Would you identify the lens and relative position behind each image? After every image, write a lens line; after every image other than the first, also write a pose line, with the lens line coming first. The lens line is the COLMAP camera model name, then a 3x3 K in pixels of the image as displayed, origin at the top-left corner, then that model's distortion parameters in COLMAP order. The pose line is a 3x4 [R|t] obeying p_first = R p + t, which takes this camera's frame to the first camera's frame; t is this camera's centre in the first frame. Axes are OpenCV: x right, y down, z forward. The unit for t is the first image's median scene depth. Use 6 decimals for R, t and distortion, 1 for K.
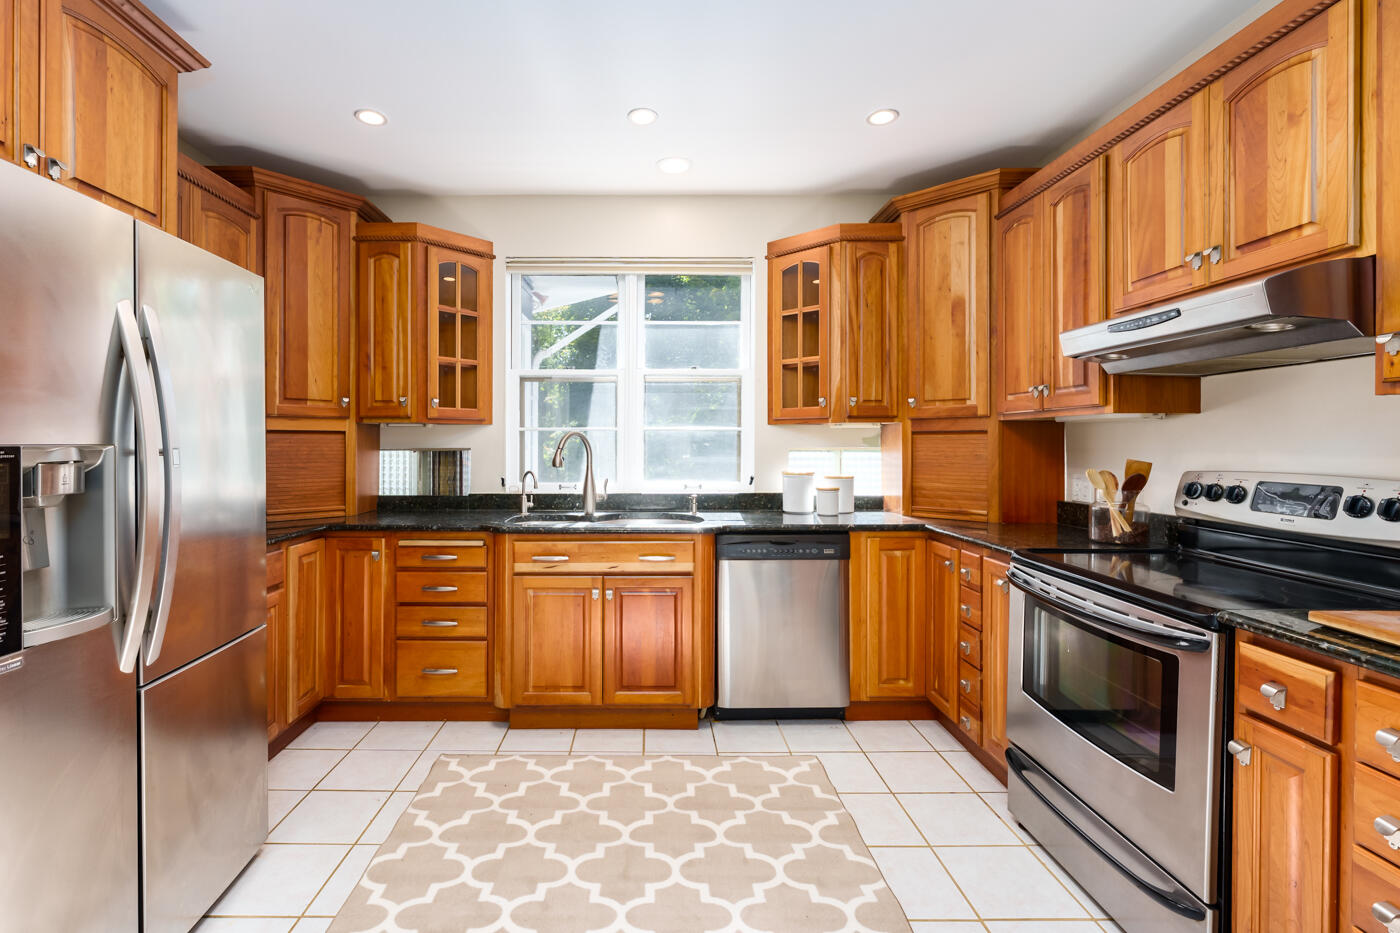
lens RADIAL K [[621.3, 0, 647.7], [0, 621.3, 443.6], [0, 0, 1]] dist [0.000878, -0.000305]
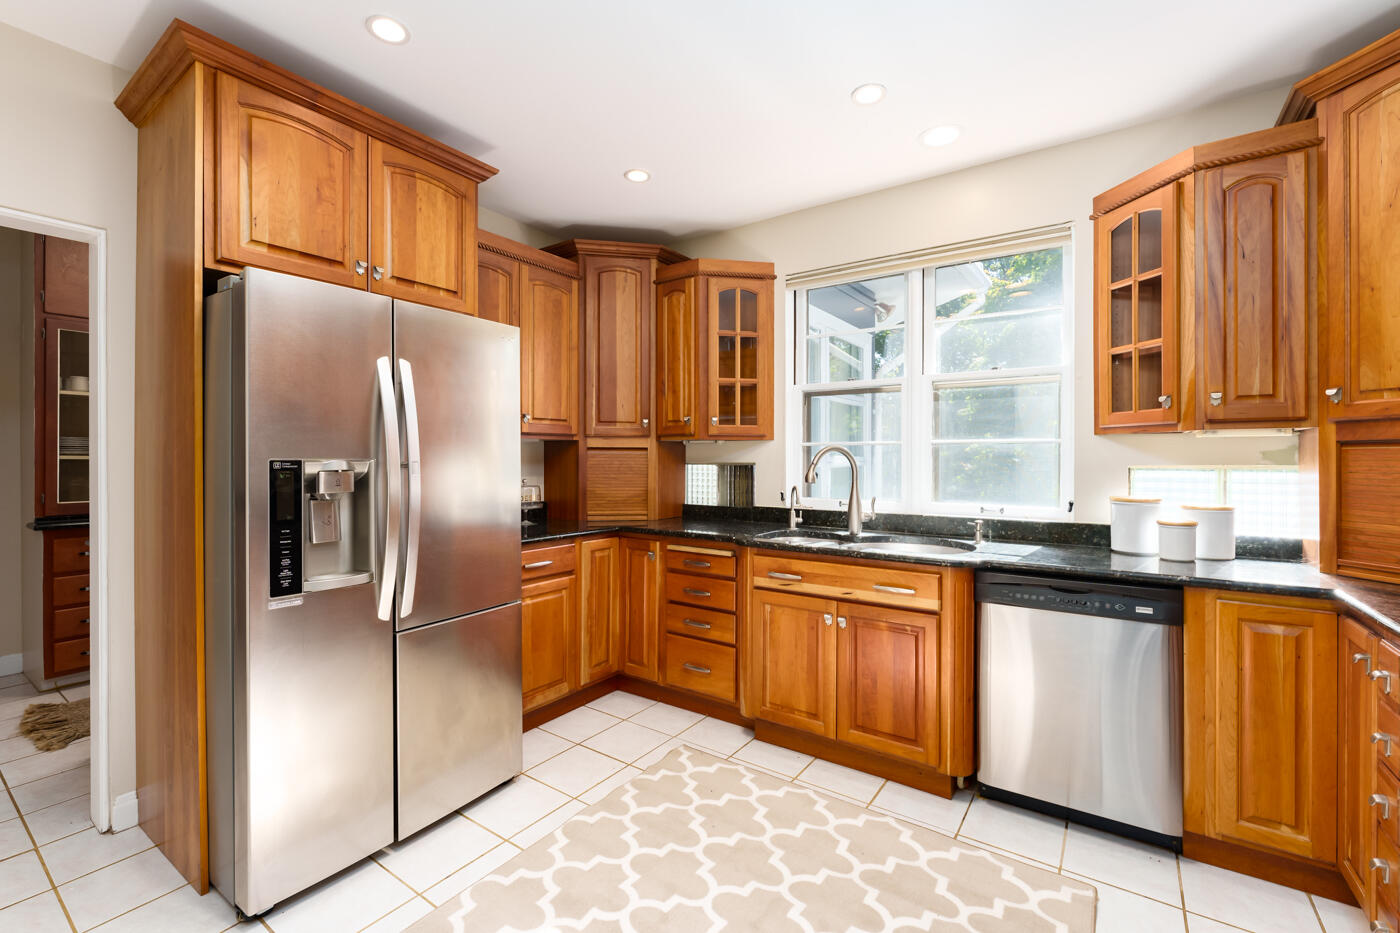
lens RADIAL K [[598.7, 0, 700.6], [0, 598.7, 456.9], [0, 0, 1]] dist [-0.000856, -0.000308]
pose [[0.822637, 0.000510, -0.568567, 0.260727], [-0.001732, 0.999997, -0.001609, -0.001181], [0.568565, 0.002309, 0.822635, 0.140966]]
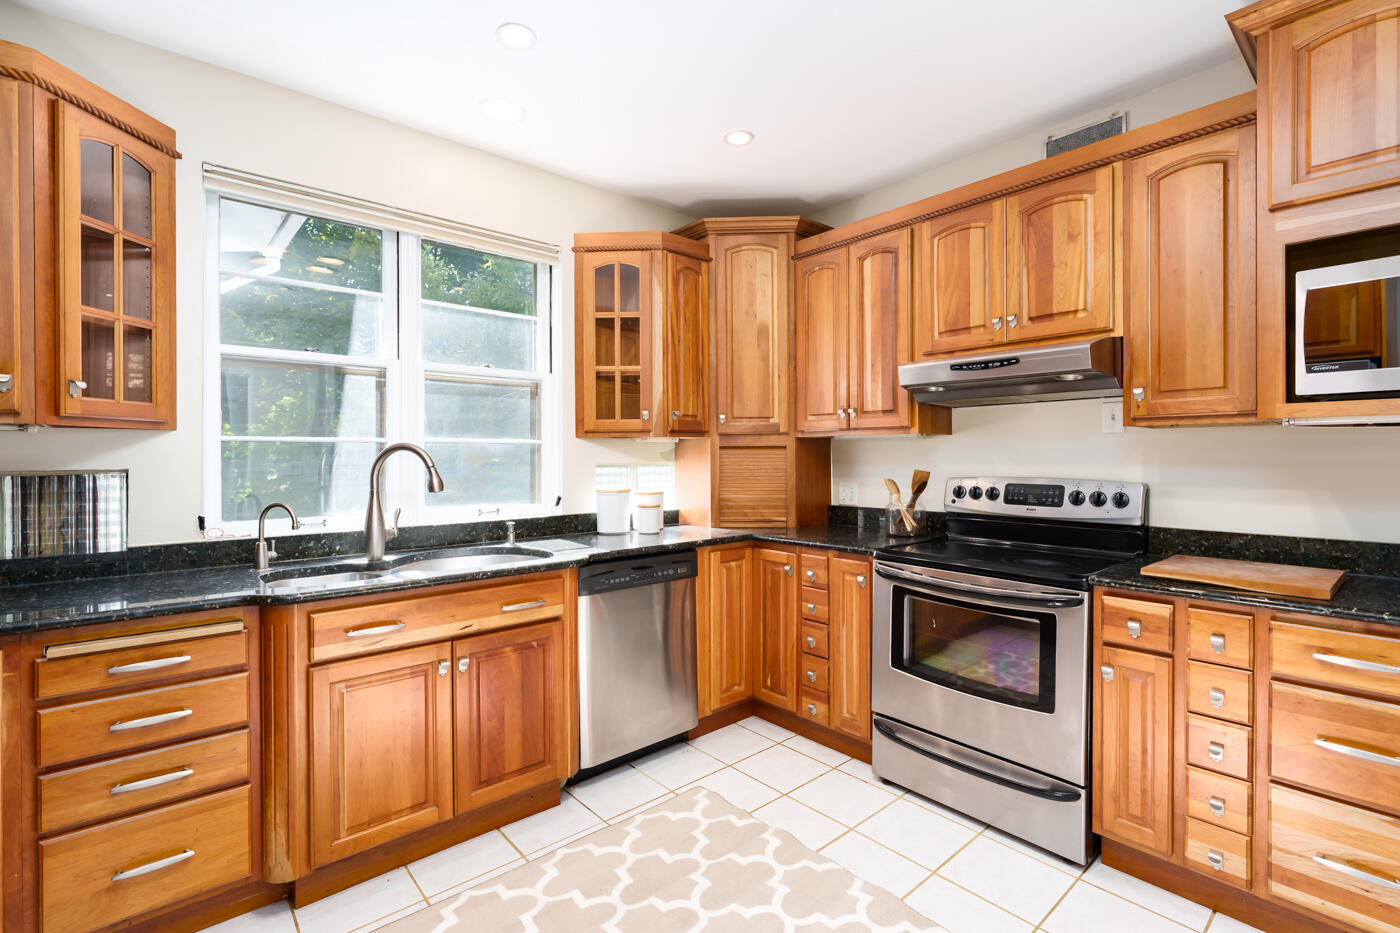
lens RADIAL K [[638.8, 0, 700.8], [0, 638.8, 458.7], [0, 0, 1]] dist [-0.001693, -0.000166]
pose [[0.754437, -0.005591, 0.656349, -0.332815], [0.004388, 0.999984, 0.003473, -0.002925], [-0.656358, 0.000260, 0.754449, 0.232998]]
